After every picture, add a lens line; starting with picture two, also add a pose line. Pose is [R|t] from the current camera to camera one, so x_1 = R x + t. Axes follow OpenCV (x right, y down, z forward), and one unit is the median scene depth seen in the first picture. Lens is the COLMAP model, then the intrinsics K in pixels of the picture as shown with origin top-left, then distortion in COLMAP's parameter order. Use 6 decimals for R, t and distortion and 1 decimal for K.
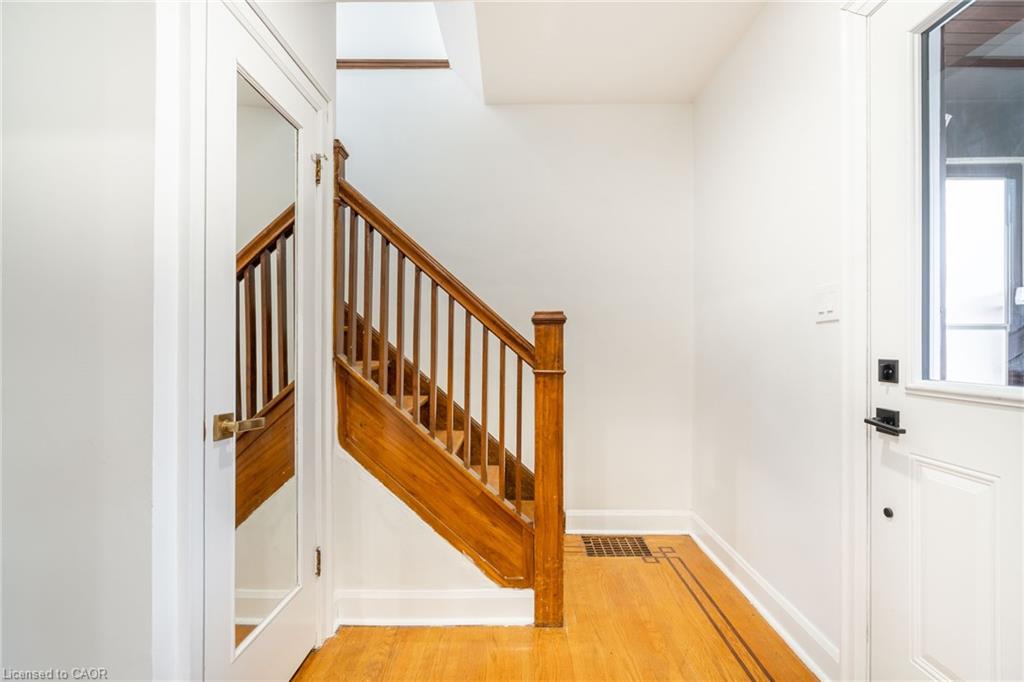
lens RADIAL K [[478.3, 0, 505.2], [0, 478.3, 343.2], [0, 0, 1]] dist [0.001133, -0.000184]
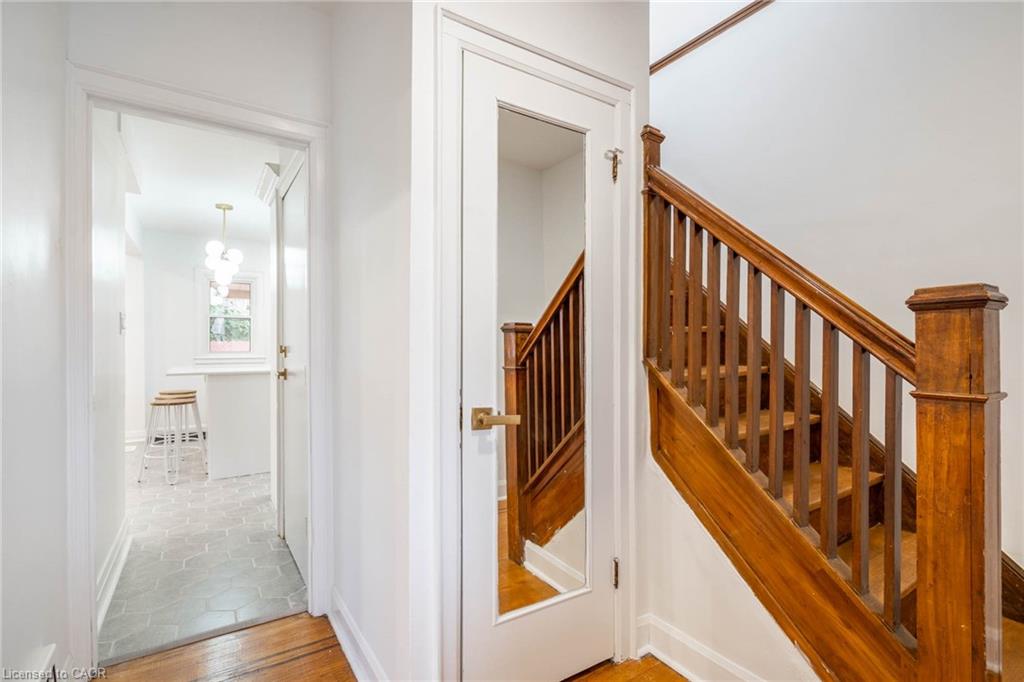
lens RADIAL K [[478.3, 0, 508.7], [0, 478.3, 346.0], [0, 0, 1]] dist [0.001133, -0.000184]
pose [[0.548696, -0.005055, -0.836007, 0.274328], [0.006585, 0.999977, -0.001725, 0.000354], [0.835996, -0.004559, 0.548716, 0.270221]]
